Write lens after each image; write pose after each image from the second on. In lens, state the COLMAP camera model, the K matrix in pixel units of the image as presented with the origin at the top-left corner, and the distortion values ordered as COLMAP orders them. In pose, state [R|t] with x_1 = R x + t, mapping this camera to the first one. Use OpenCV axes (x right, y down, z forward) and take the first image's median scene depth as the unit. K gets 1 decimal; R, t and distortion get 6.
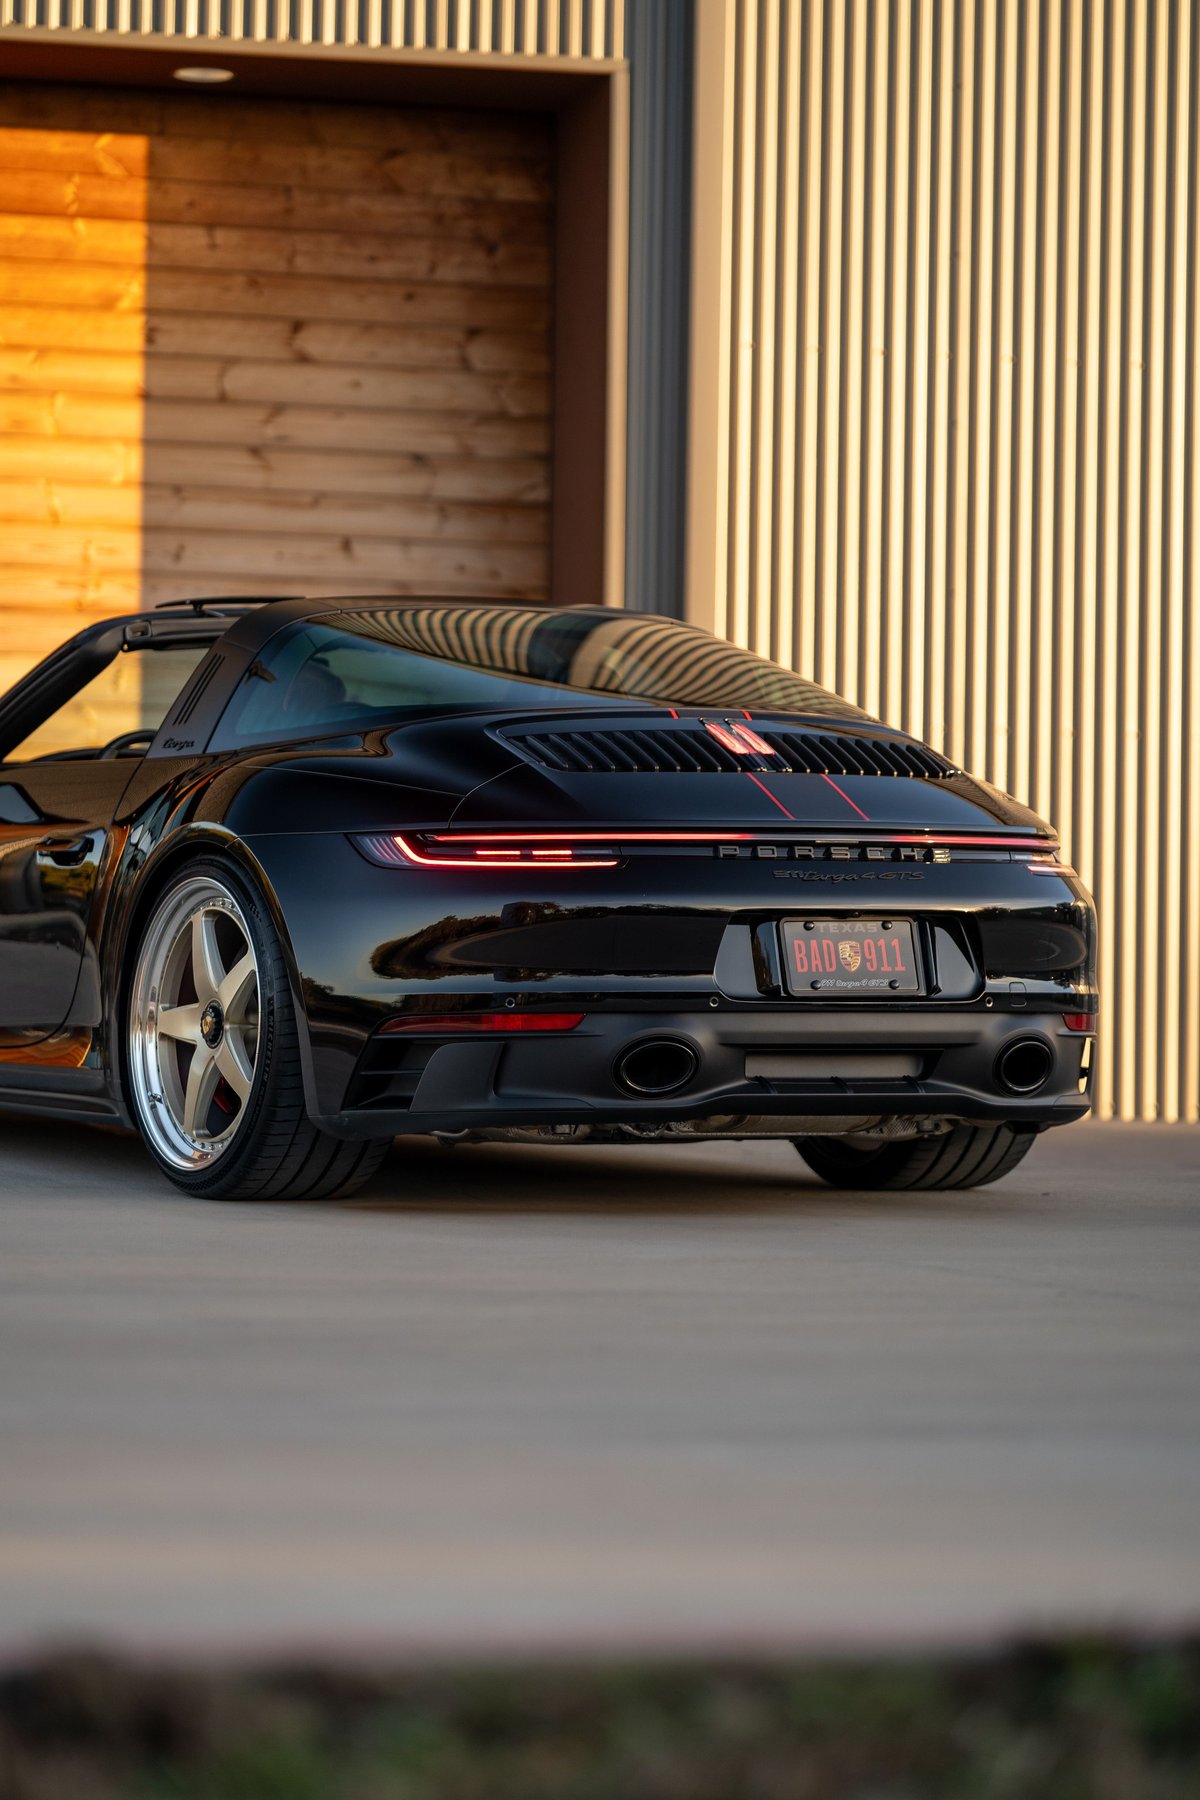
lens RADIAL K [[4347.5, 0, 362.1], [0, 4347.5, 905.5], [0, 0, 1]] dist [0.418791, -0.452699]
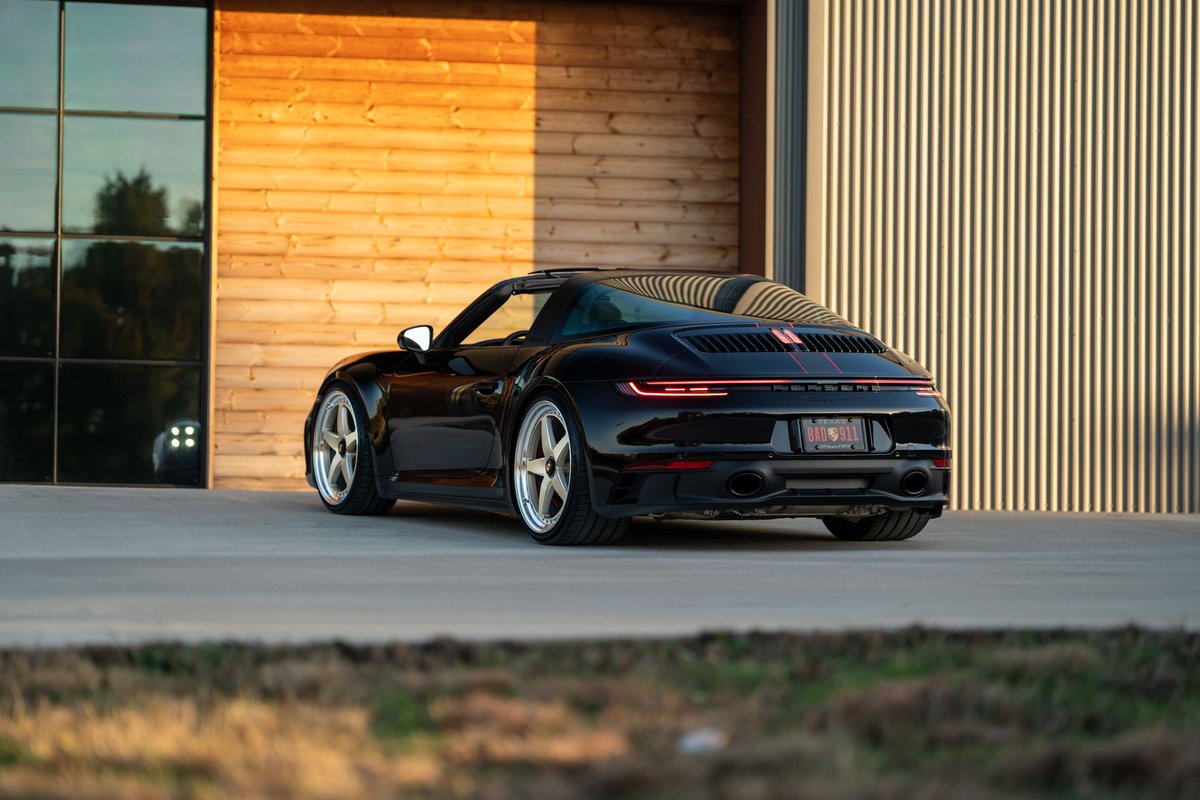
lens RADIAL K [[2279.4, 0, 594.6], [0, 2279.4, 423.9], [0, 0, 1]] dist [0.383965, -0.033949]
pose [[0.999575, -0.008218, -0.027952, 0.018292], [0.008455, 0.999929, 0.008372, -0.003741], [0.027881, -0.008604, 0.999574, -0.143373]]
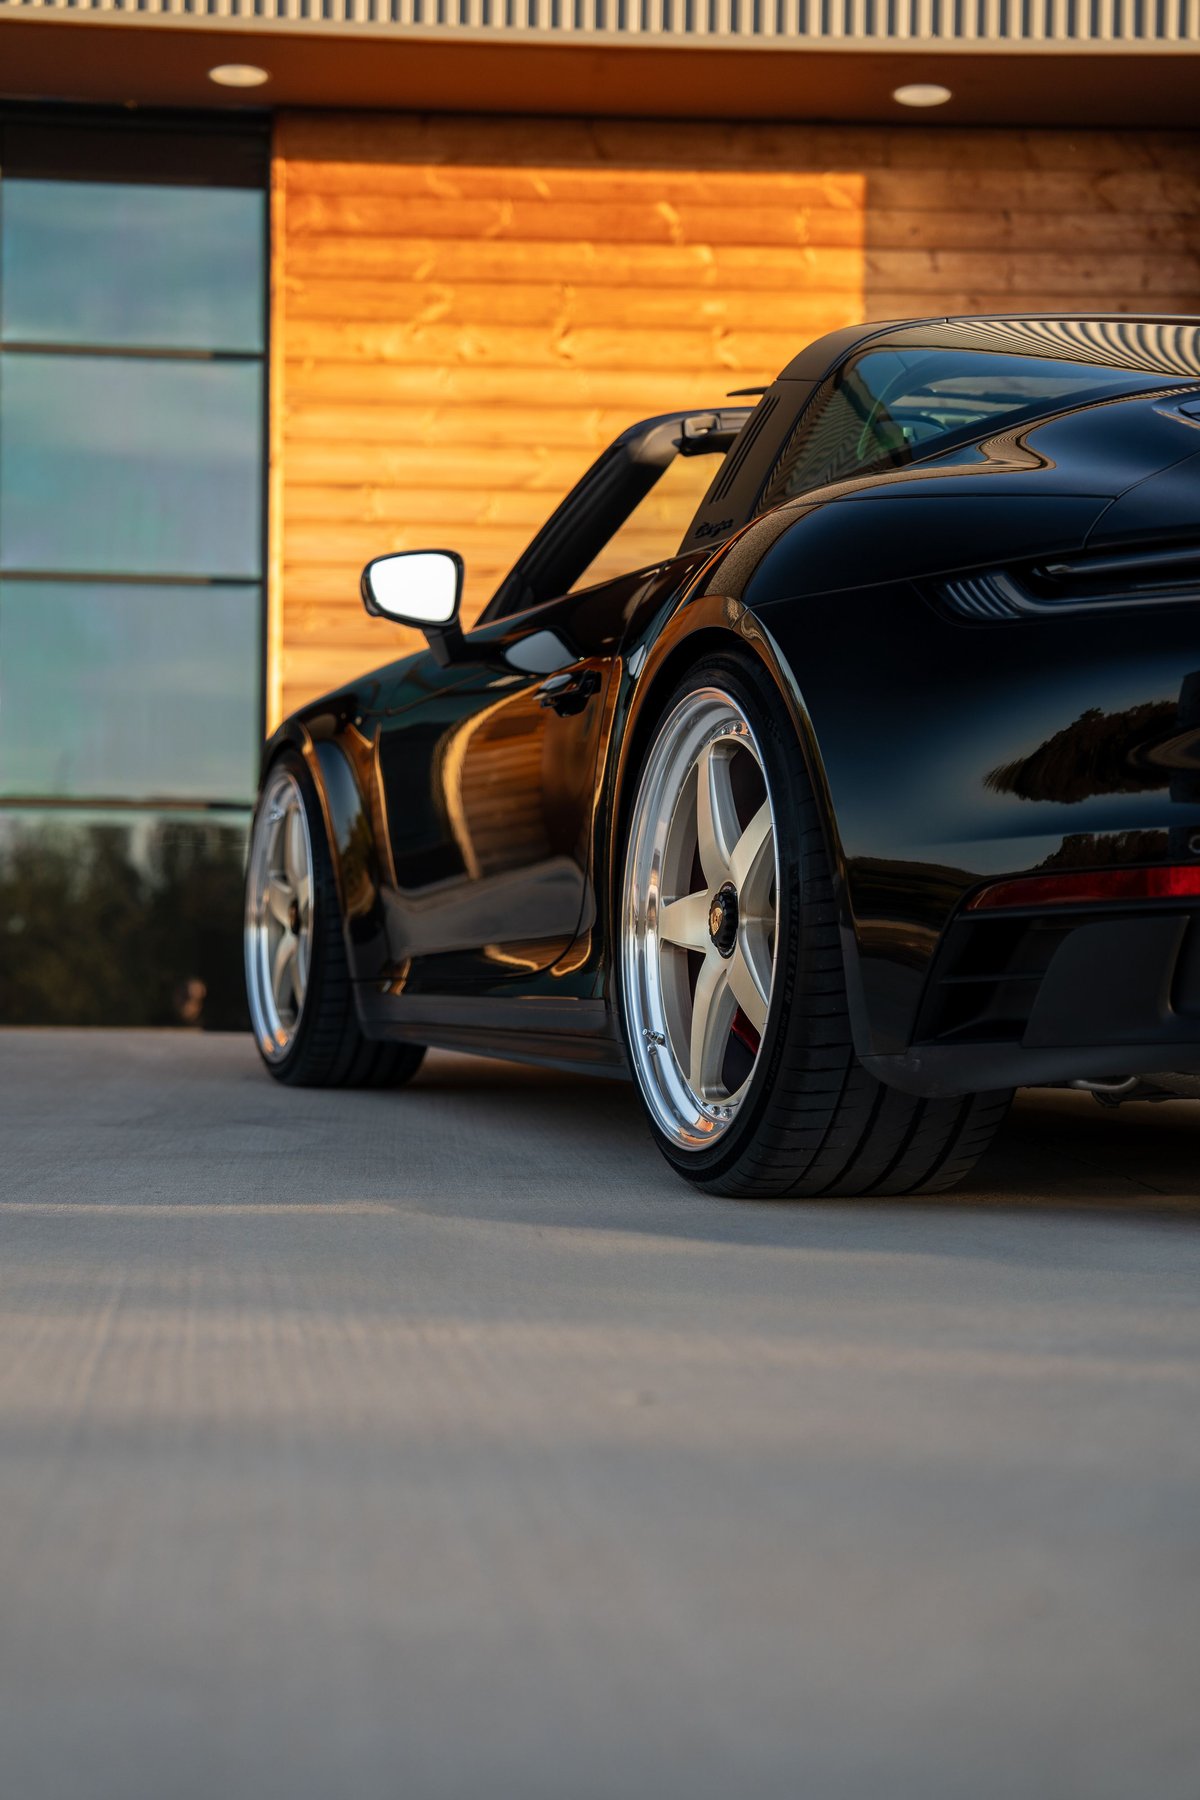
lens RADIAL K [[3471.2, 0, 600.0], [0, 3471.2, 900.0], [0, 0, 1]] dist [0.411568, -0.402979]
pose [[0.989358, -0.022275, -0.143785, 0.018002], [0.021718, 0.999749, -0.005438, 0.023694], [0.143870, 0.002257, 0.989594, 0.438403]]
